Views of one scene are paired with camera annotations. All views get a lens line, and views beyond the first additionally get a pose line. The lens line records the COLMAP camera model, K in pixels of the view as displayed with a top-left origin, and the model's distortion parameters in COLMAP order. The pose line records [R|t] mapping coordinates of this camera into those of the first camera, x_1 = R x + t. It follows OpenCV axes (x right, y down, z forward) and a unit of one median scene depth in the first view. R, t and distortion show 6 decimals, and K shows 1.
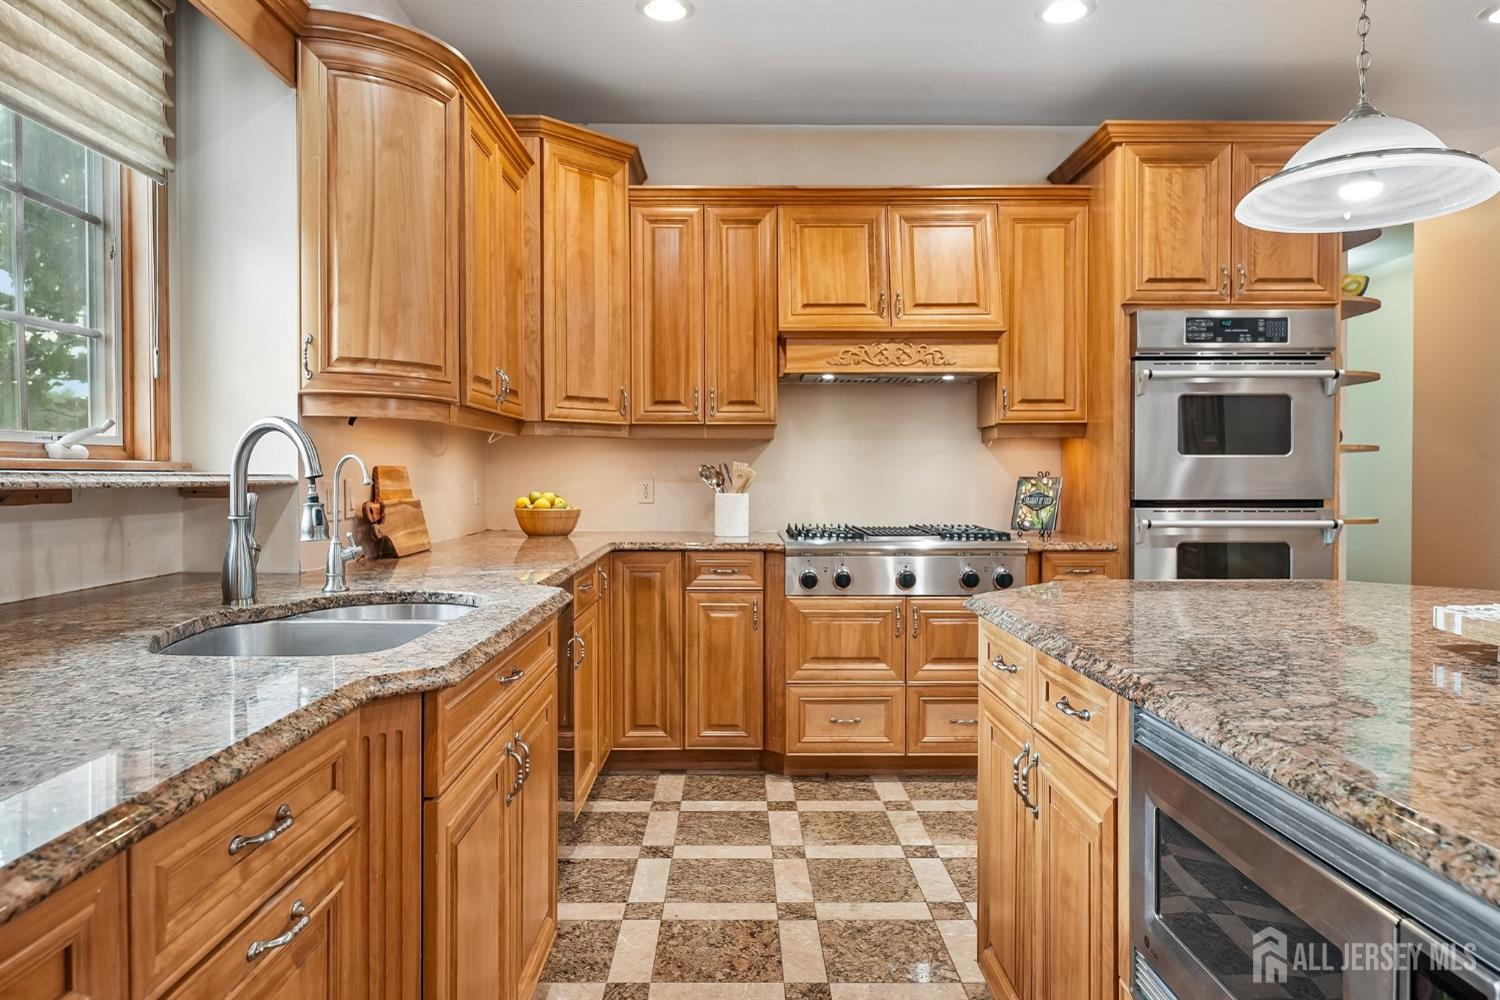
lens RADIAL K [[969.2, 0, 747.1], [0, 969.2, 494.6], [0, 0, 1]] dist [-0.000050, 0.000006]
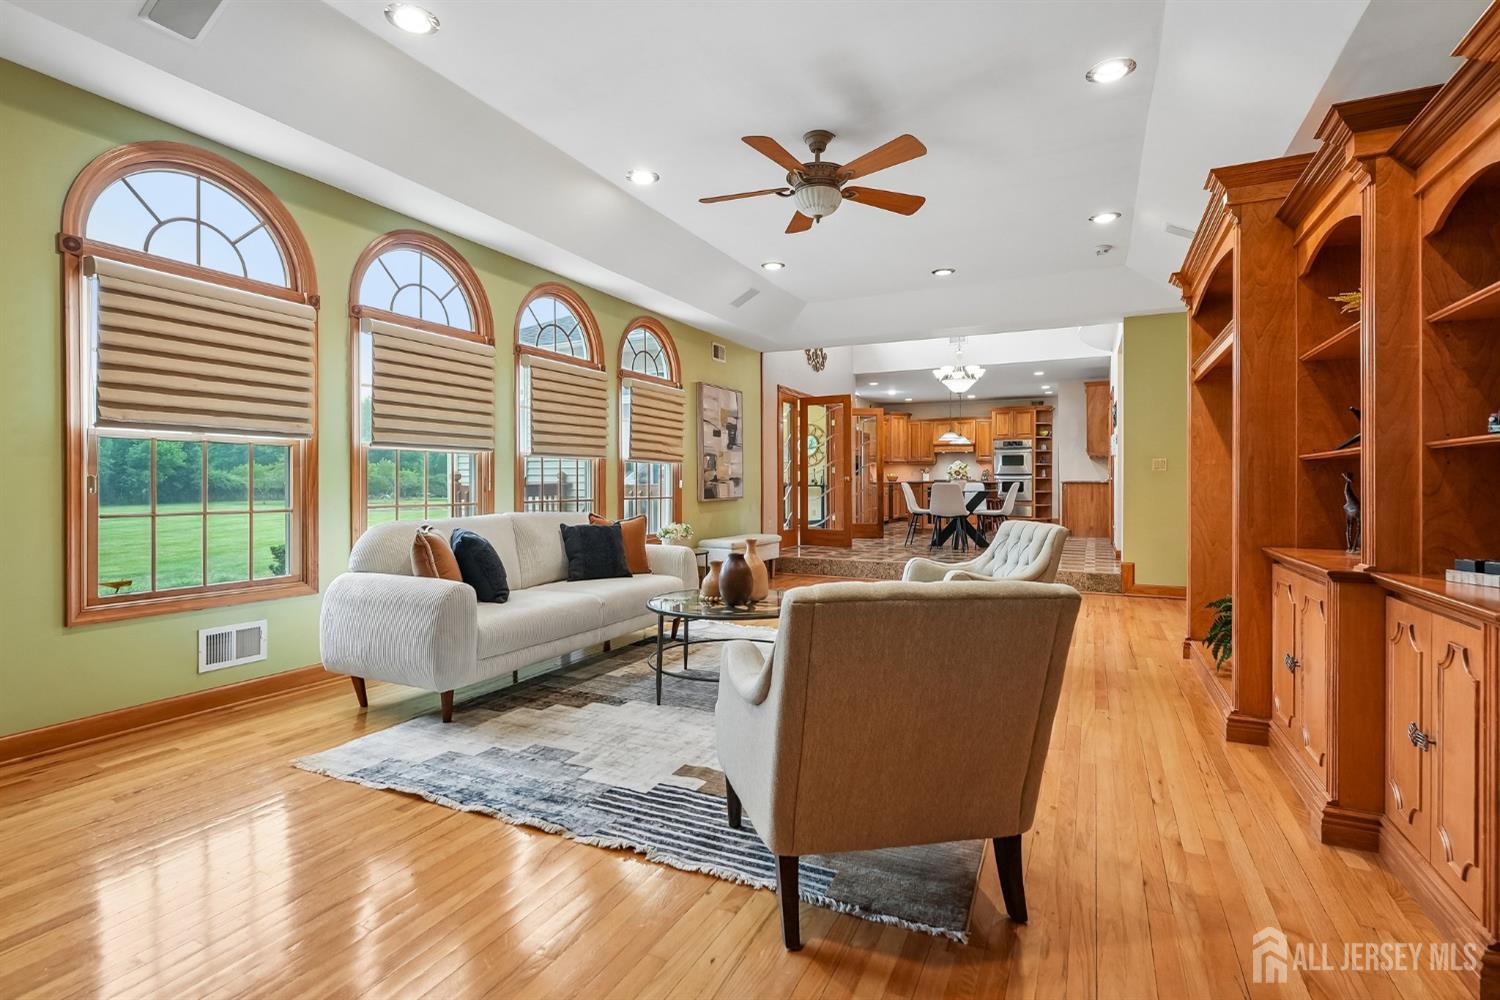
lens RADIAL K [[706.1, 0, 751.3], [0, 706.1, 491.8], [0, 0, 1]] dist [0.000073, 0.000000]
pose [[0.895298, 0.003784, -0.445452, 0.916172], [-0.005553, 0.999981, -0.002664, 0.123012], [0.445434, 0.004859, 0.895302, -3.163874]]
